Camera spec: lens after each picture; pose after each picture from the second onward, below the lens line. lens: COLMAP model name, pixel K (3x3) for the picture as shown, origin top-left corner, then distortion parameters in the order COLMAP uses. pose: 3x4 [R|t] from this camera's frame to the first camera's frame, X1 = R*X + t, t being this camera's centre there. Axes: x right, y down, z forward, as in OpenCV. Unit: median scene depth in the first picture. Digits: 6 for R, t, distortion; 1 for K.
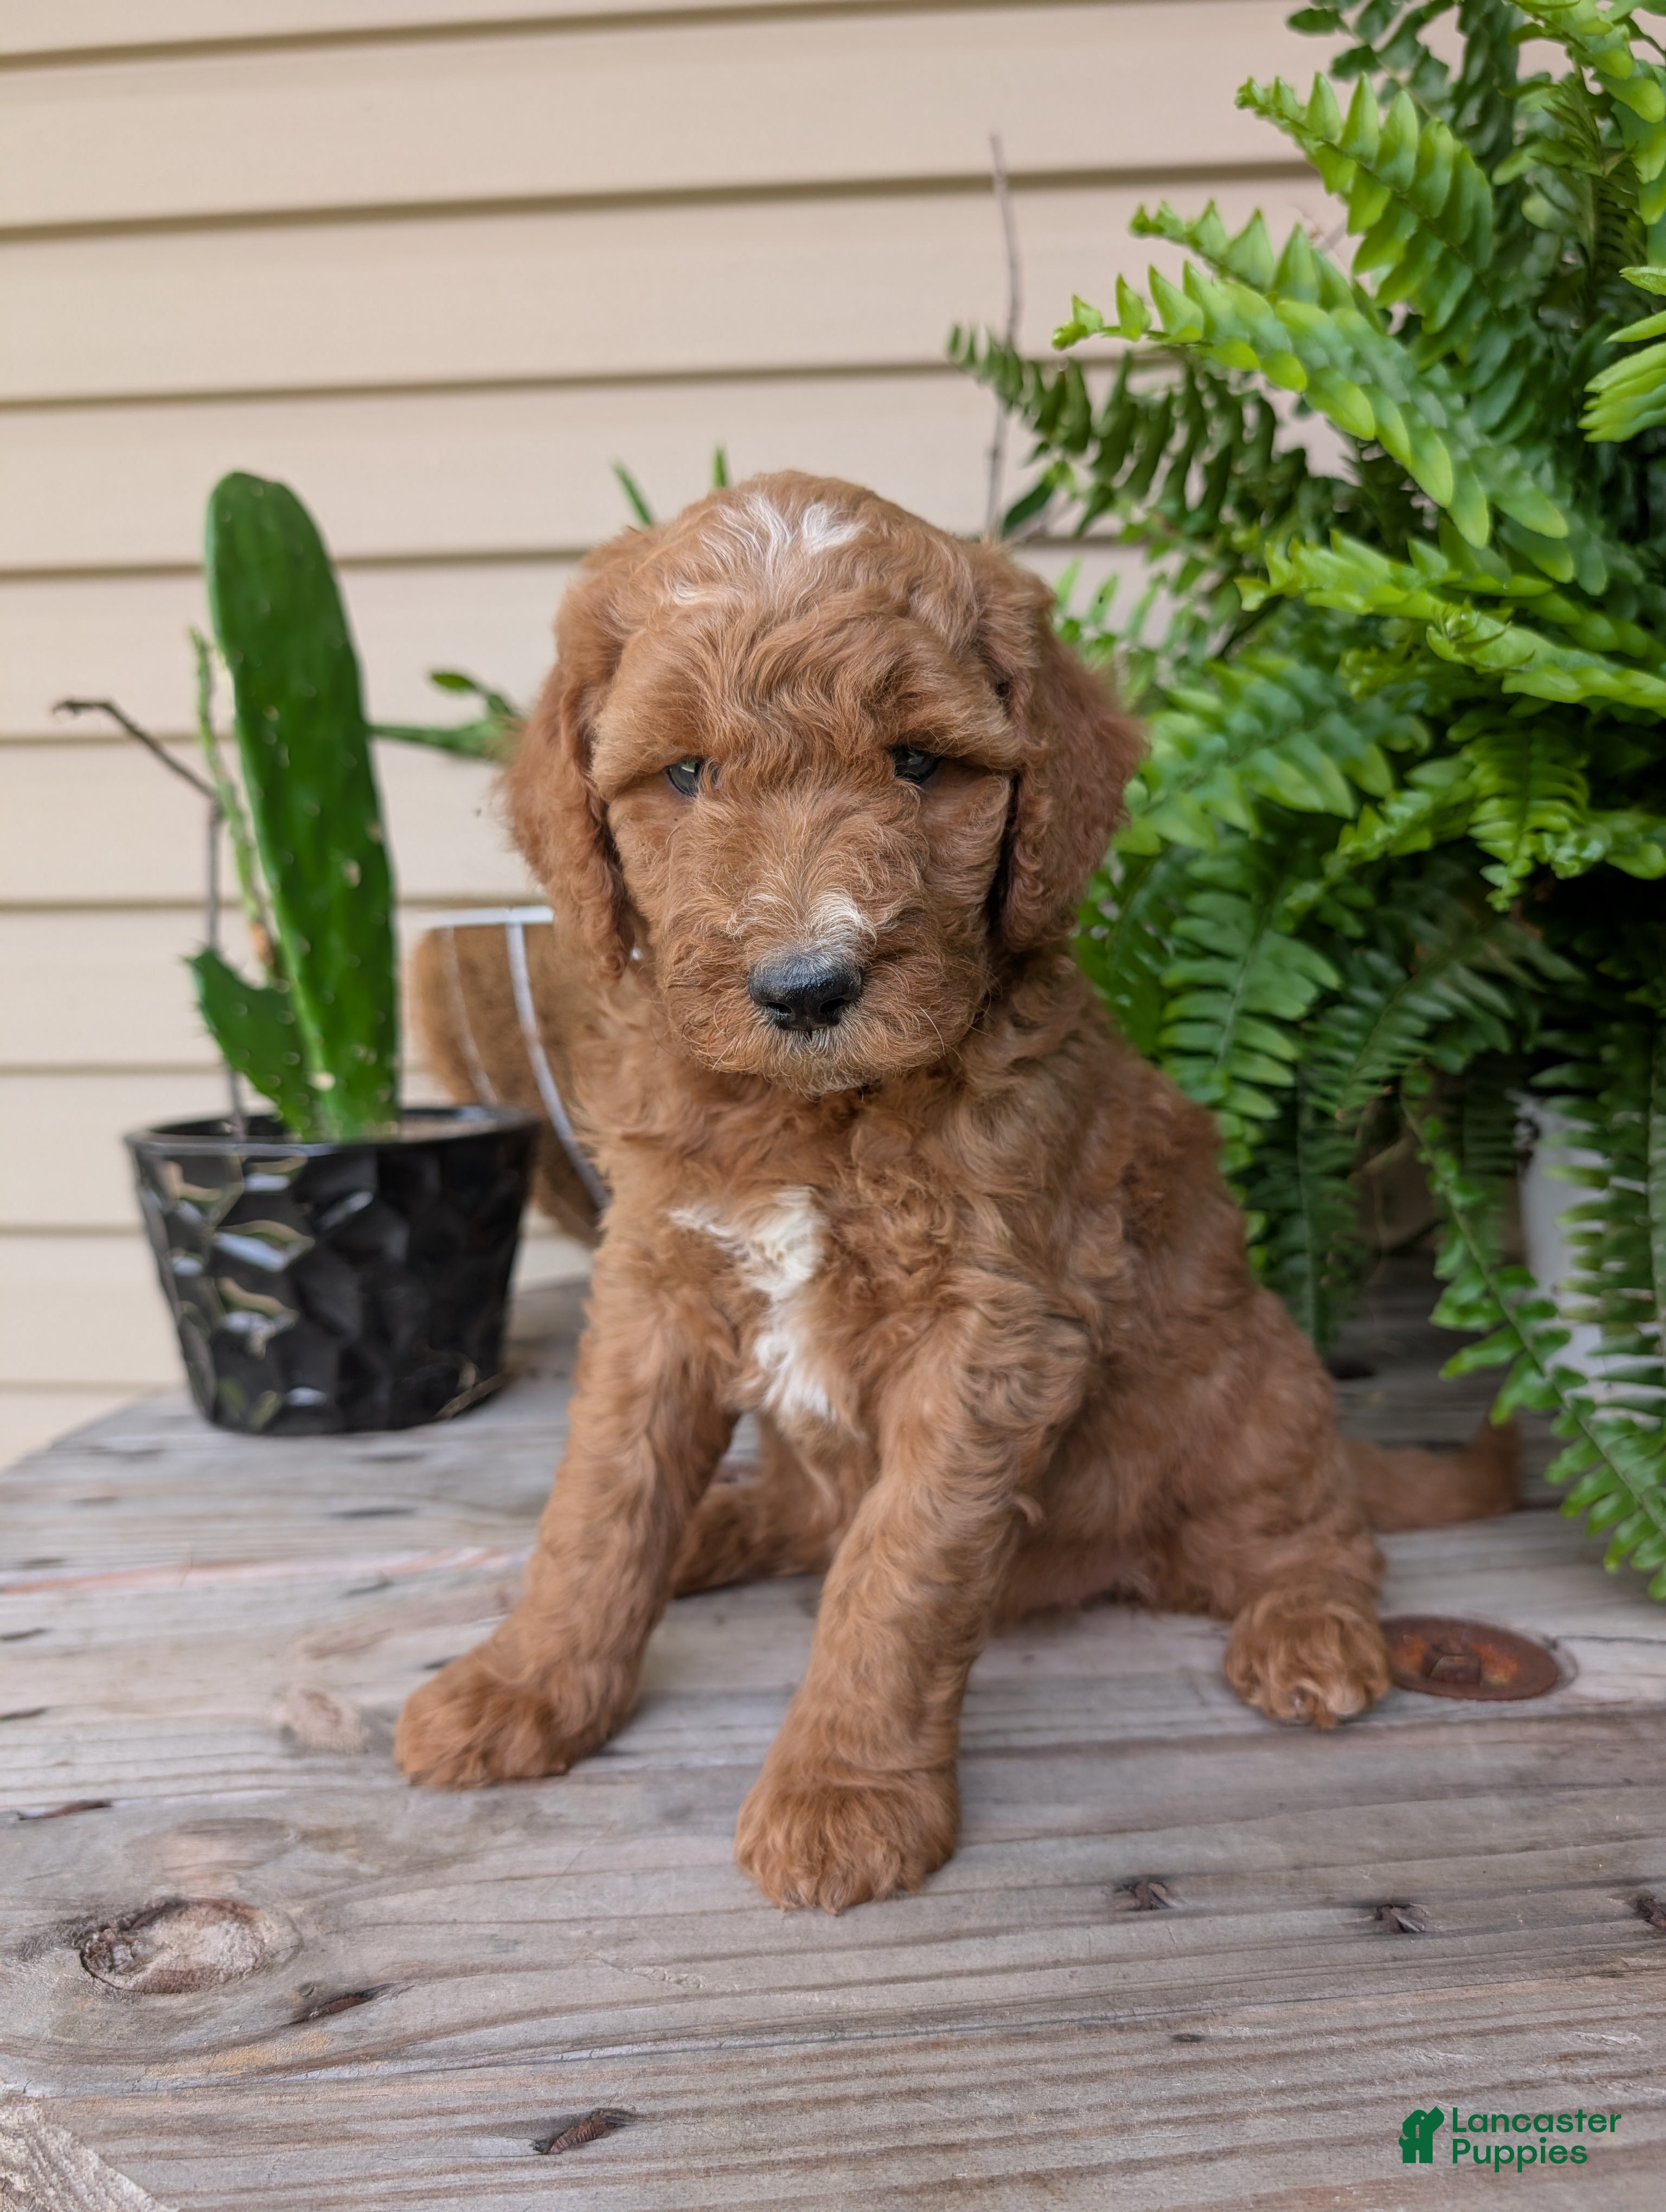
lens RADIAL K [[1598.5, 0, 870.6], [0, 1598.5, 1117.6], [0, 0, 1]] dist [-0.006111, -0.003315]
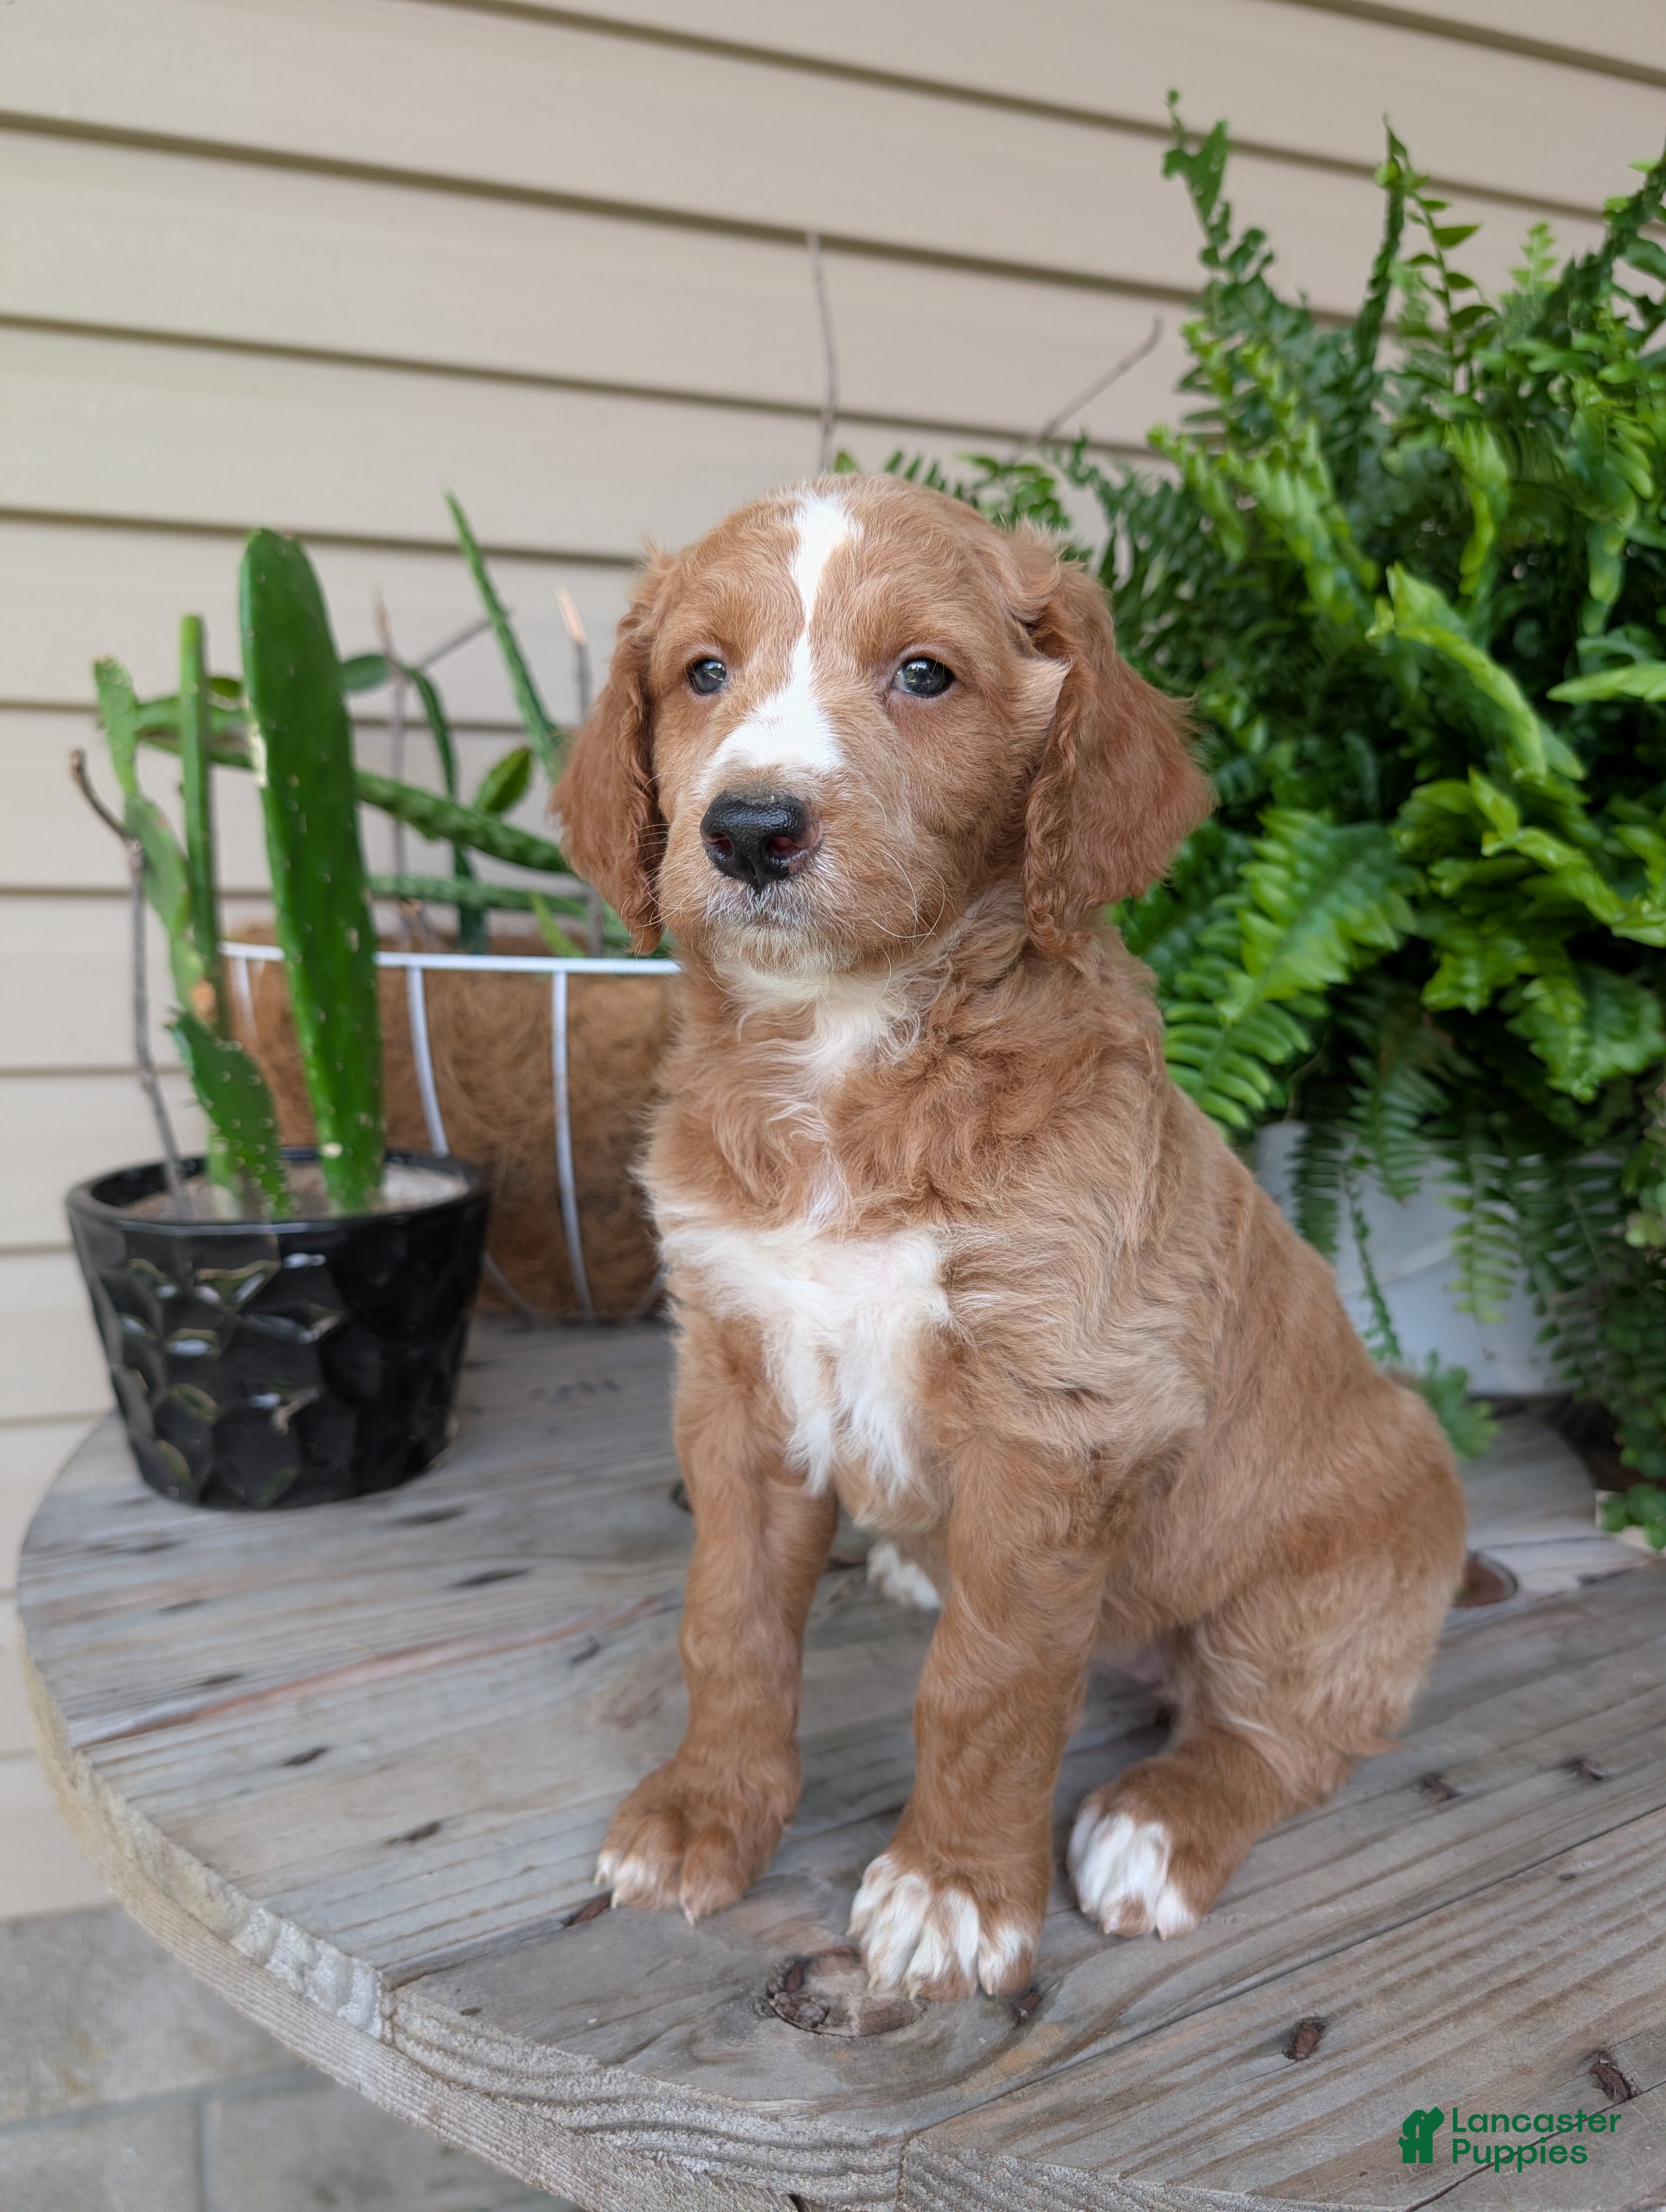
lens RADIAL K [[1576.3, 0, 833.0], [0, 1576.3, 1106.0], [0, 0, 1]] dist [-0.001324, -0.007953]
pose [[0.920488, -0.026996, 0.389838, -0.842591], [0.009020, 0.998813, 0.047869, -0.182068], [-0.390668, -0.040547, 0.919638, -0.037508]]
